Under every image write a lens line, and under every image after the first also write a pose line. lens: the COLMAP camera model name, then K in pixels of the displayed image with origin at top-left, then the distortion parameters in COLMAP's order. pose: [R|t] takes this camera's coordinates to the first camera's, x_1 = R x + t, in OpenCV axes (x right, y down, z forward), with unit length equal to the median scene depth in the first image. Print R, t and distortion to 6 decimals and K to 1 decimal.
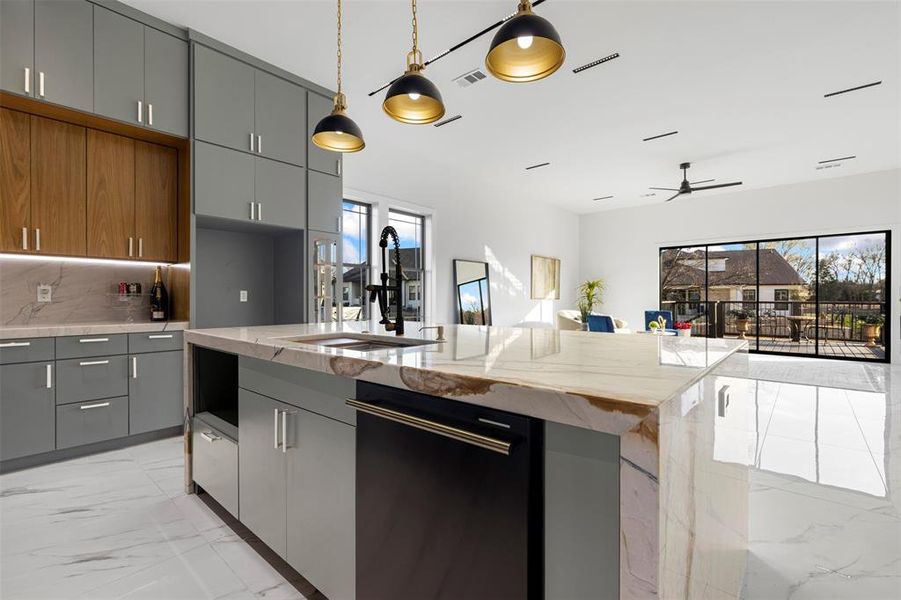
lens RADIAL K [[413.1, 0, 450.5], [0, 413.1, 300.0], [0, 0, 1]] dist [0.021797, 0.000093]
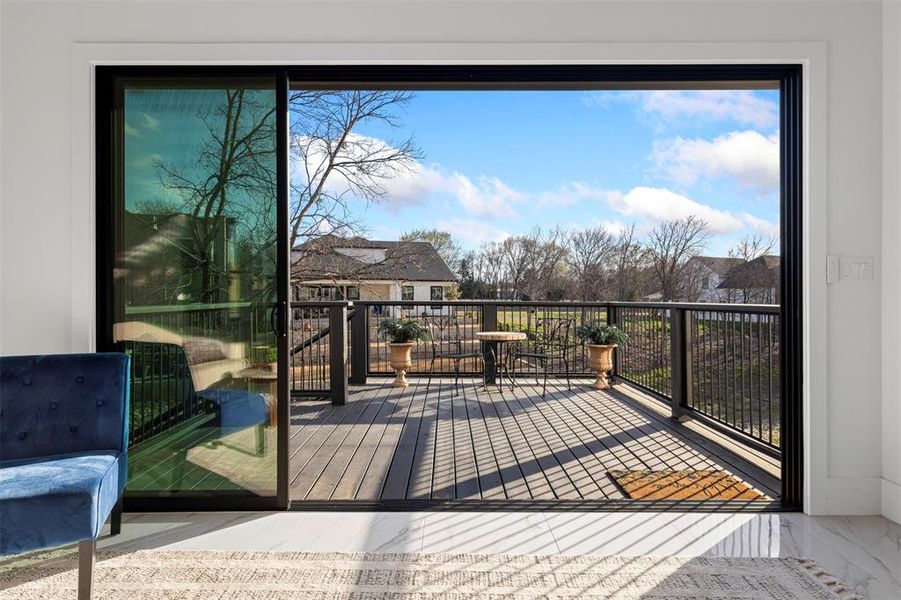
lens RADIAL K [[413.1, 0, 450.5], [0, 413.1, 300.0], [0, 0, 1]] dist [0.021797, 0.000093]
pose [[0.742498, -0.002895, 0.669842, 0.248476], [0.000341, 0.999992, 0.003943, -0.000462], [-0.669849, -0.002699, 0.742493, 0.357913]]
